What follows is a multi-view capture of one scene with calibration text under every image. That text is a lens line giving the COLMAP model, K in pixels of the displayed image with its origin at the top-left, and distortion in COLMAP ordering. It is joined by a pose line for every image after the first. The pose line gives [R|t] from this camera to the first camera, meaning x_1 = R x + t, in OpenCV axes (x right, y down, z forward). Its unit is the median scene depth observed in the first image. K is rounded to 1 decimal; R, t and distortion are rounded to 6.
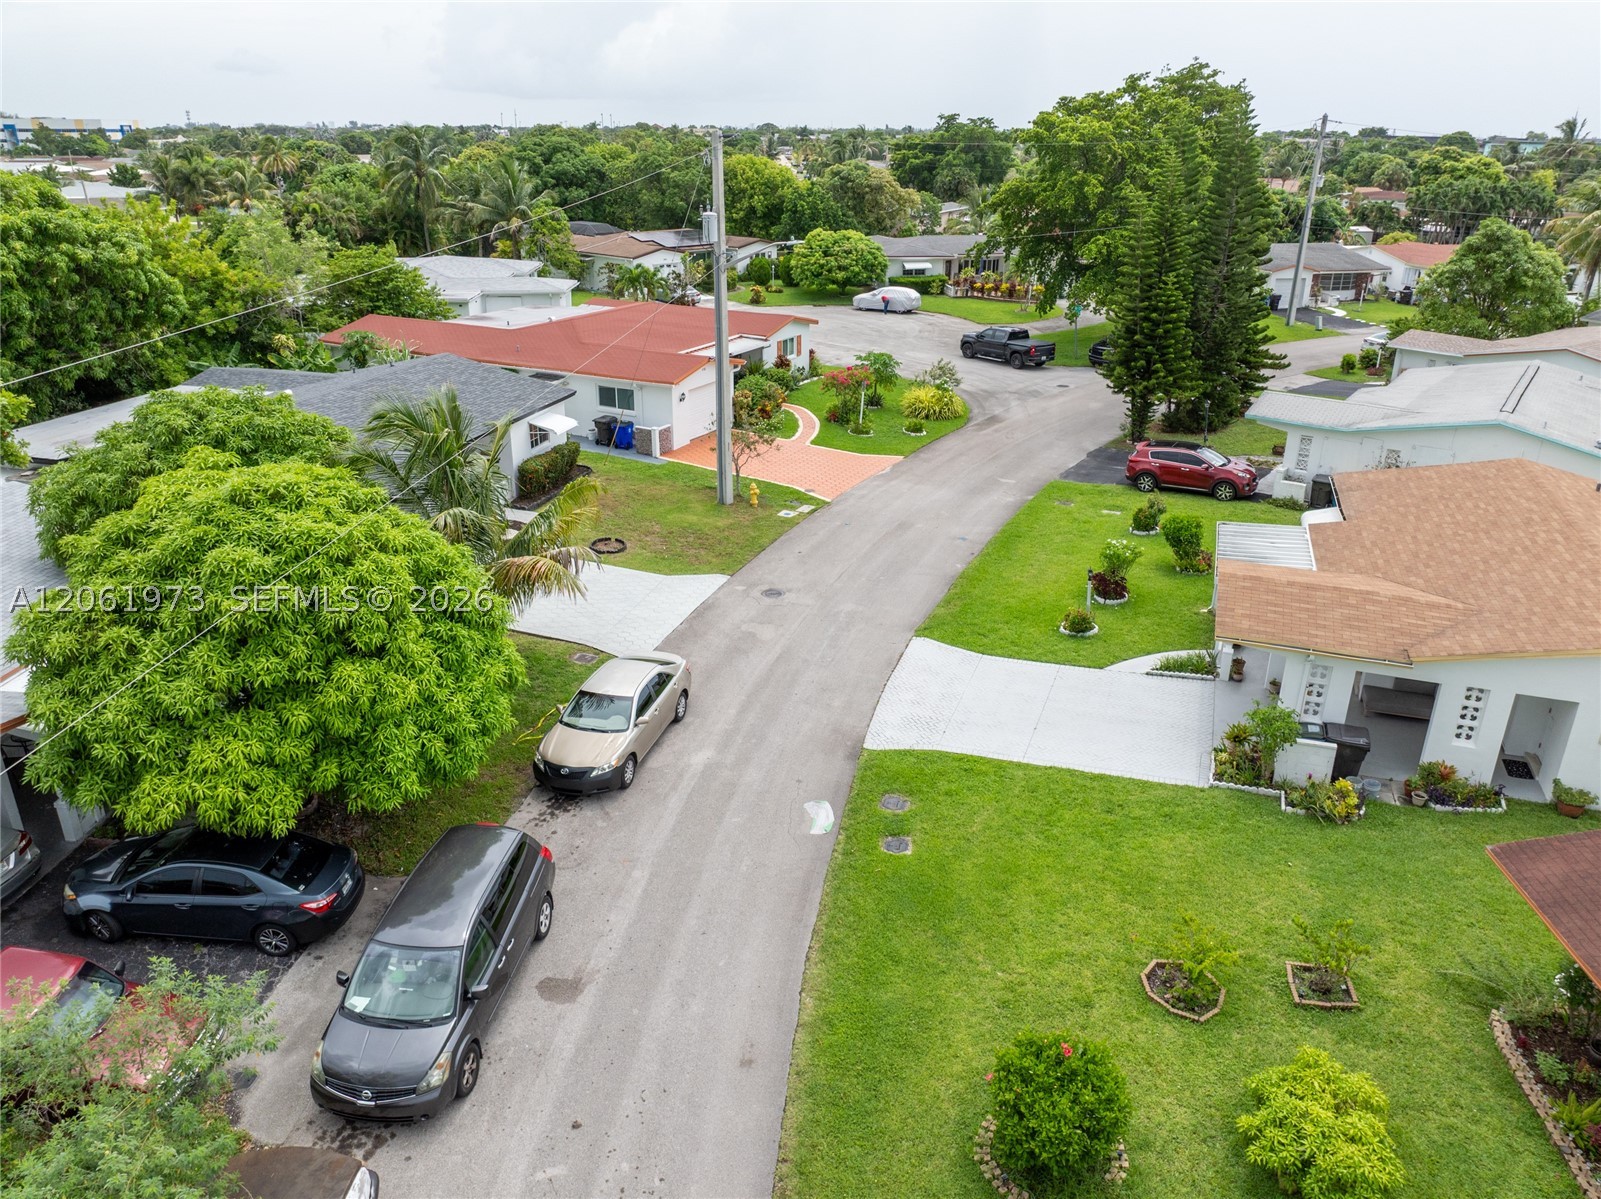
lens RADIAL K [[1129.6, 0, 810.8], [0, 1129.6, 602.2], [0, 0, 1]] dist [-0.047255, 0.016890]
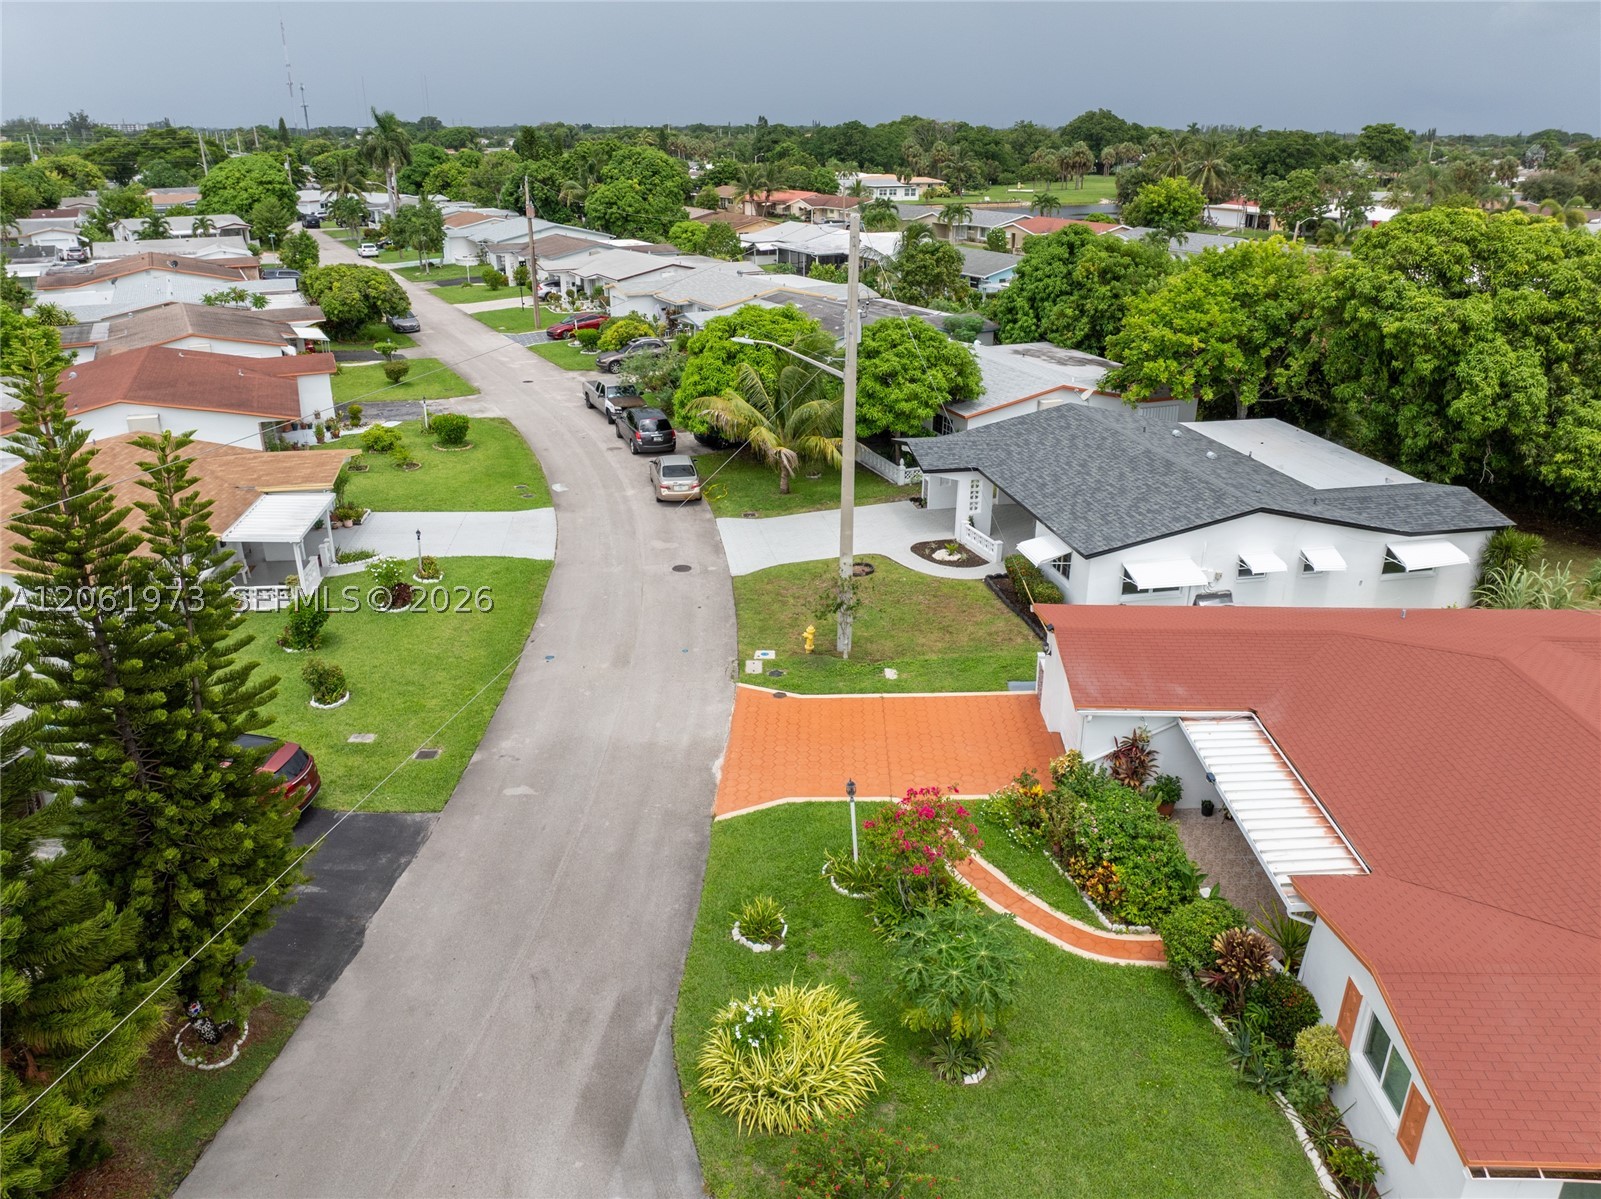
lens RADIAL K [[1129.6, 0, 808.5], [0, 1129.6, 597.1], [0, 0, 1]] dist [-0.047255, 0.016890]
pose [[-0.891096, 0.160783, -0.424377, 0.308771], [-0.188561, 0.719412, 0.668499, -0.695363], [0.412785, 0.675718, -0.610748, 1.530887]]
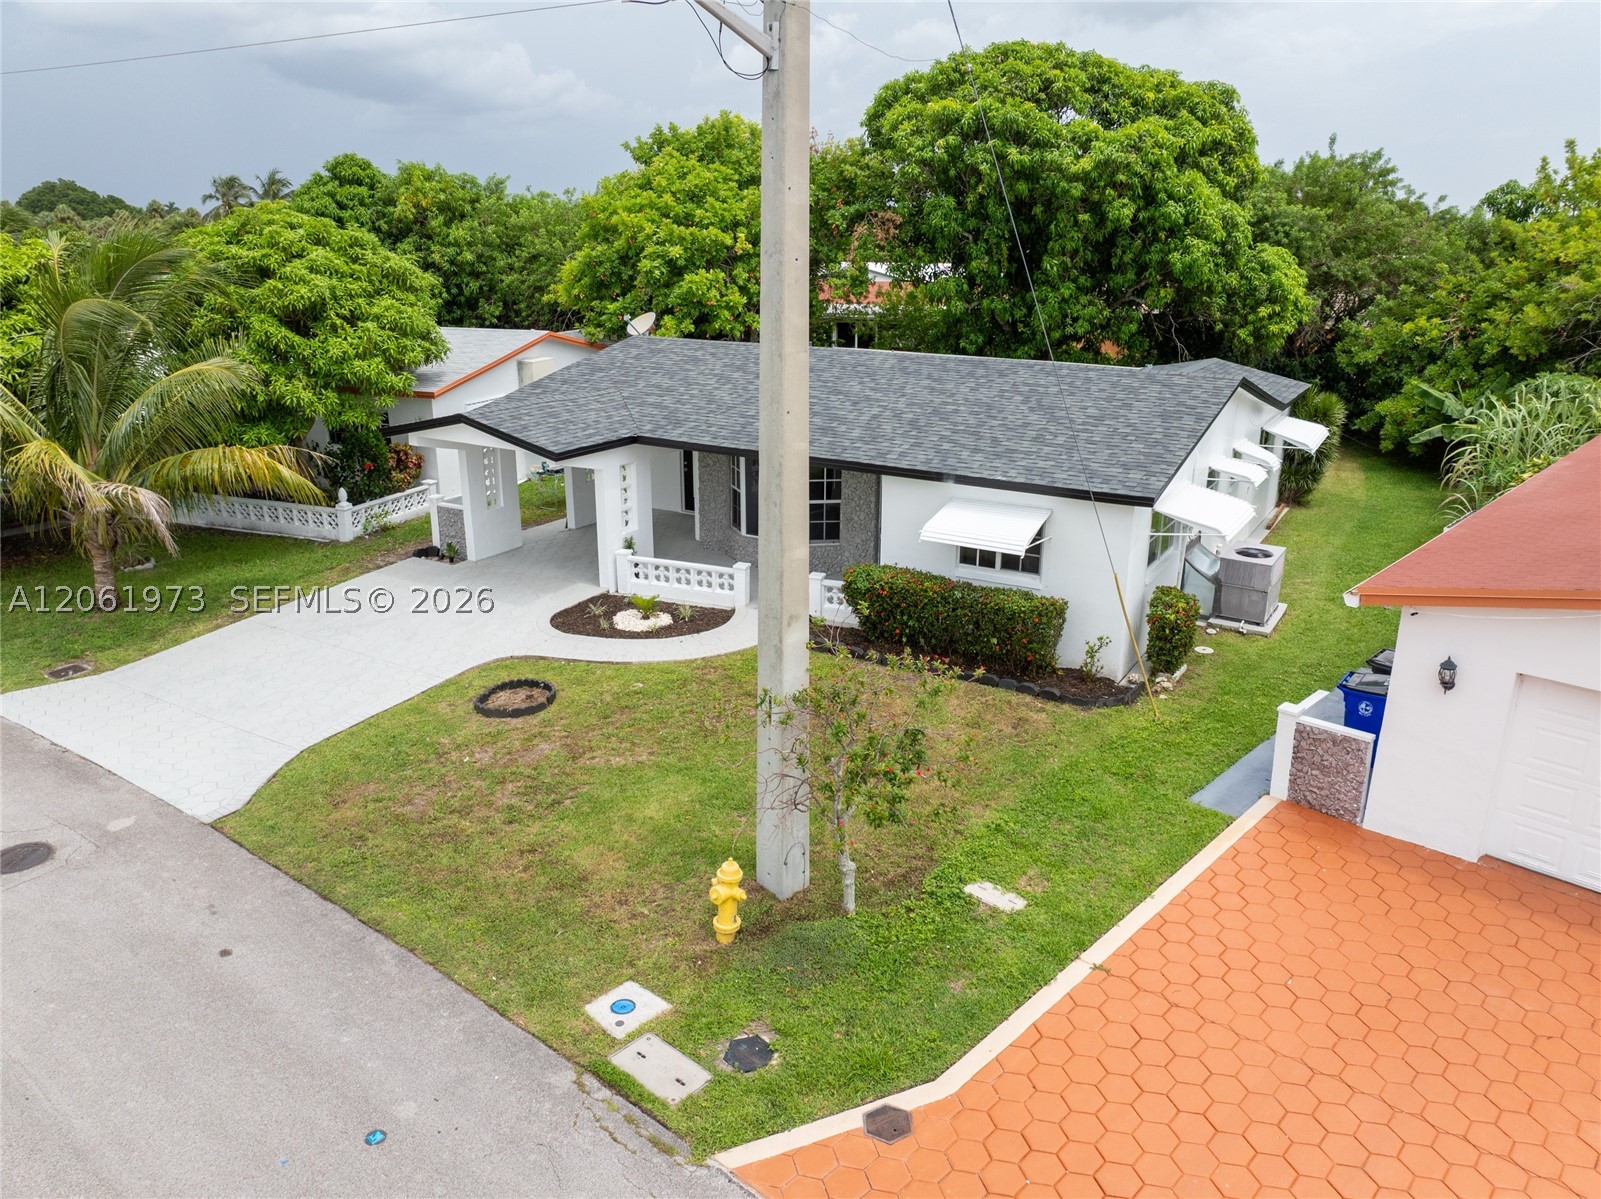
lens RADIAL K [[1129.6, 0, 809.6], [0, 1129.6, 598.7], [0, 0, 1]] dist [-0.047255, 0.016890]
pose [[-0.269840, 0.287443, -0.919001, 0.182888], [-0.381284, 0.844497, 0.376094, -0.277723], [0.884200, 0.451886, -0.118281, 1.045287]]
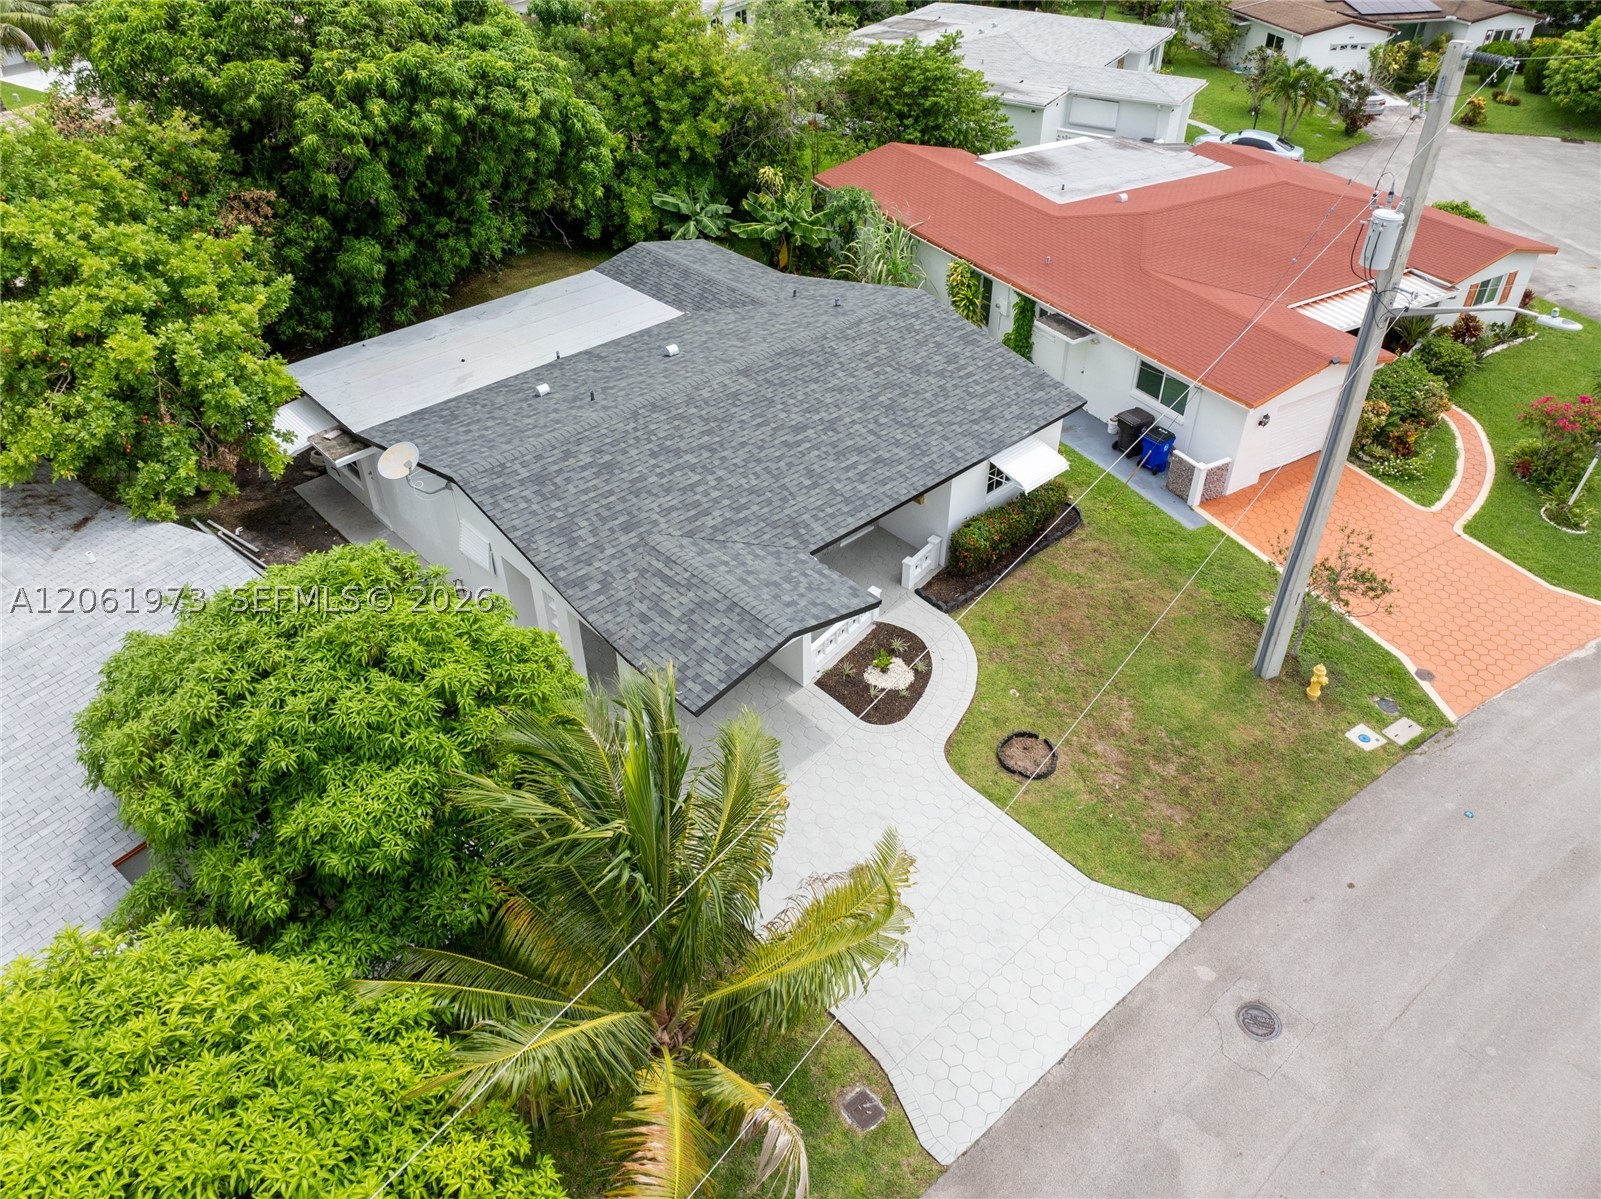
lens RADIAL K [[1129.6, 0, 808.3], [0, 1129.6, 594.0], [0, 0, 1]] dist [-0.047255, 0.016890]
pose [[0.854255, 0.309976, -0.417329, -0.048993], [-0.195639, 0.935457, 0.294357, -0.263209], [0.481637, -0.169810, 0.859762, 0.396438]]
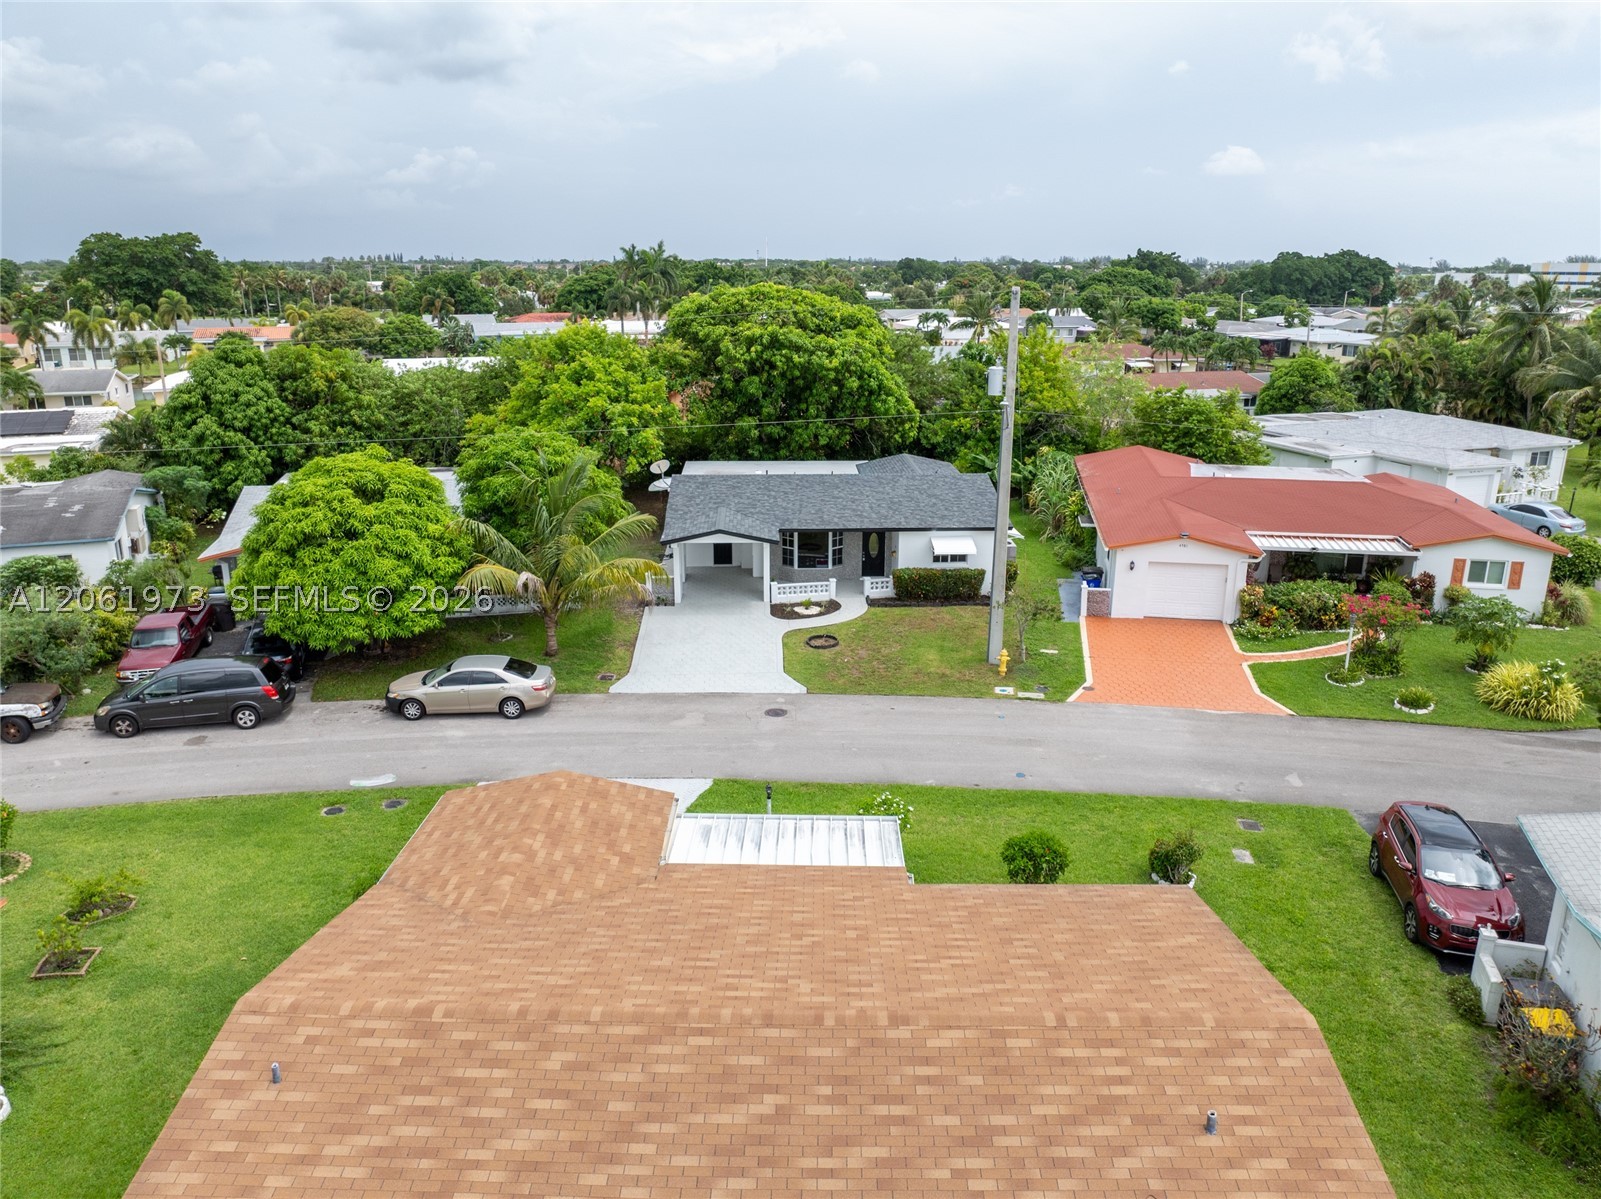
lens RADIAL K [[1129.6, 0, 807.3], [0, 1129.6, 595.2], [0, 0, 1]] dist [-0.047255, 0.016890]
pose [[0.313715, 0.259586, -0.913344, 0.758192], [-0.367877, 0.920005, 0.135121, -0.218322], [0.875357, 0.293609, 0.384115, 0.496010]]
